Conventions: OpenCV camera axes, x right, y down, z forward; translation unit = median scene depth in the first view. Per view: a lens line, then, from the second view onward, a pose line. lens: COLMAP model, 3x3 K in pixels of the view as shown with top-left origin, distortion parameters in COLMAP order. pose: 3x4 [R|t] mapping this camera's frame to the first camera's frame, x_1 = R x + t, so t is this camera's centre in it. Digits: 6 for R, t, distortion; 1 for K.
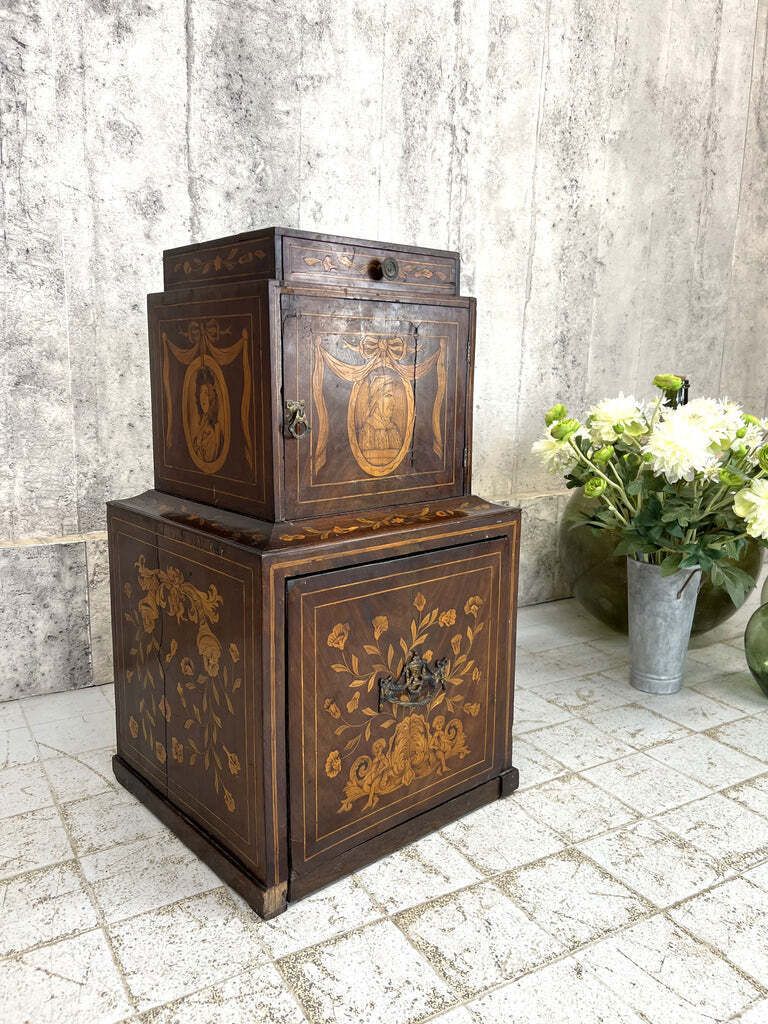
lens RADIAL K [[801.8, 0, 379.6], [0, 801.8, 514.2], [0, 0, 1]] dist [0.032803, -0.042048]
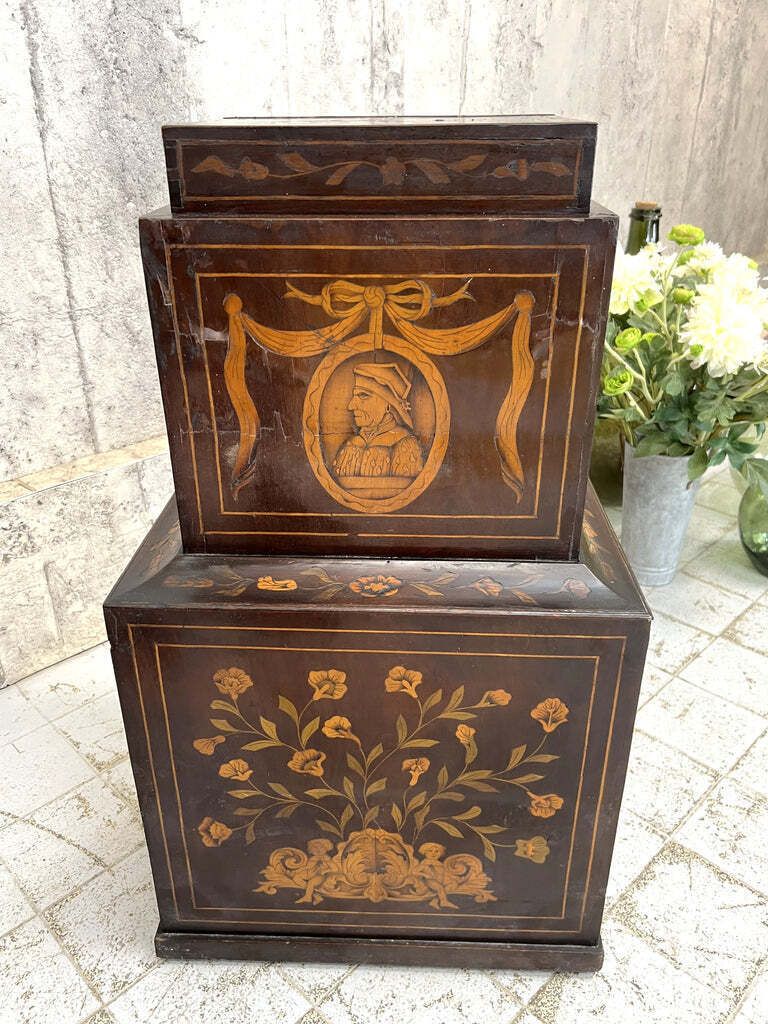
lens RADIAL K [[801.8, 0, 375.9], [0, 801.8, 512.5], [0, 0, 1]] dist [0.032803, -0.042048]
pose [[0.970720, -0.130930, 0.201396, -0.208619], [0.070861, 0.957170, 0.280723, -0.206257], [-0.229525, -0.258232, 0.938421, 0.331169]]
